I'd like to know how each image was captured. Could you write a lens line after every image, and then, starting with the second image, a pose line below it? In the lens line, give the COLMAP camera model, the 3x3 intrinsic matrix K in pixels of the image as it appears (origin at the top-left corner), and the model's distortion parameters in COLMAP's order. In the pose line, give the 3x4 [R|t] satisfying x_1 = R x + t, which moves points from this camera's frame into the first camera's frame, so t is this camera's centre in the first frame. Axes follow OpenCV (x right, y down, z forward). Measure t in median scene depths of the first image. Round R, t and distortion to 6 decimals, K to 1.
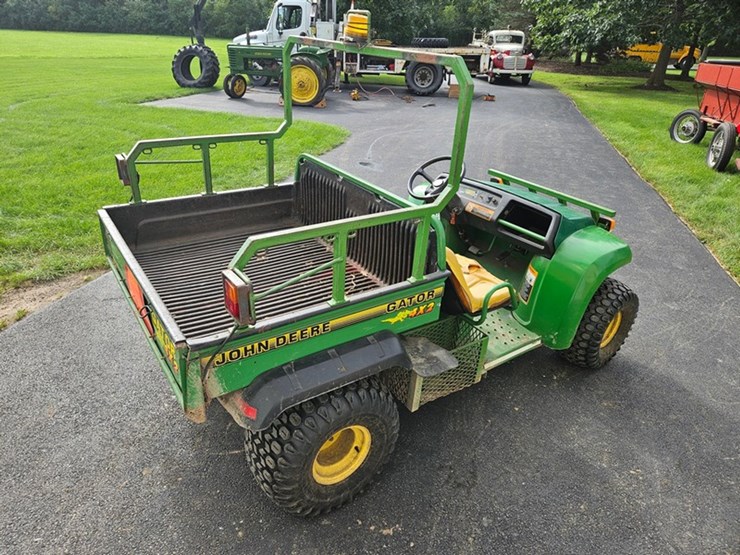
lens RADIAL K [[490.2, 0, 360.5], [0, 490.2, 284.4], [0, 0, 1]] dist [0.067353, -0.052300]
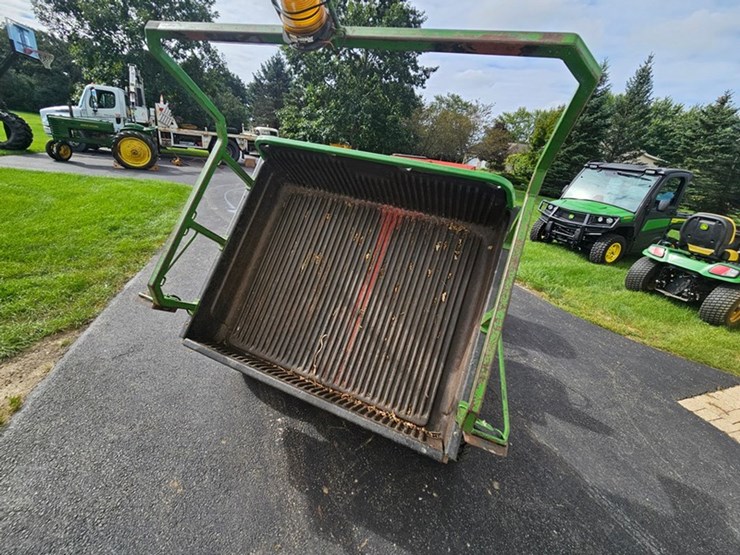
lens RADIAL K [[308.5, 0, 359.9], [0, 308.5, 270.1], [0, 0, 1]] dist [-0.000410, 0.000639]
pose [[0.829428, -0.145386, 0.539362, -0.106860], [0.167537, 0.985833, 0.008096, -0.016578], [-0.532898, 0.083648, 0.842035, 0.053415]]
